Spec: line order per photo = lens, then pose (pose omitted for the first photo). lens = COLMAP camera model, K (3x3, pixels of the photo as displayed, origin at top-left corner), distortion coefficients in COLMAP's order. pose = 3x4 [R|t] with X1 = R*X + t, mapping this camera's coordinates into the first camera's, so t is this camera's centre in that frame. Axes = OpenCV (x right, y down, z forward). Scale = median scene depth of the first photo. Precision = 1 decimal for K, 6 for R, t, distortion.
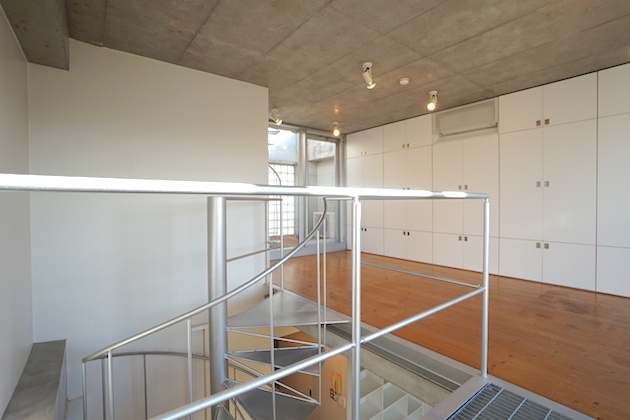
lens RADIAL K [[295.4, 0, 318.1], [0, 295.4, 206.6], [0, 0, 1]] dist [-0.017710, 0.000139]
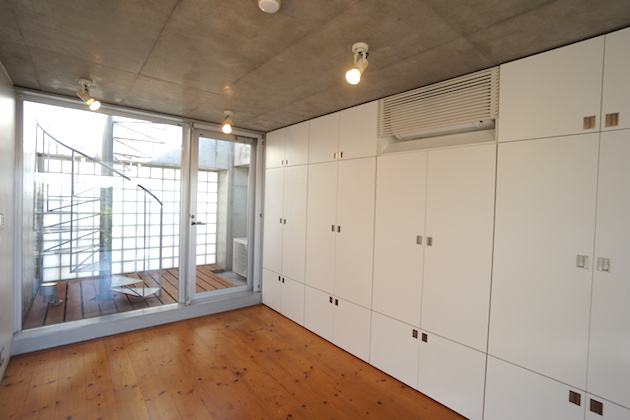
lens RADIAL K [[295.4, 0, 311.9], [0, 295.4, 210.7], [0, 0, 1]] dist [-0.017710, 0.000139]
pose [[0.999292, 0.035421, 0.012672, 0.268276], [-0.035699, 0.999111, 0.022414, -0.117328], [-0.011867, -0.022850, 0.999668, 0.448412]]
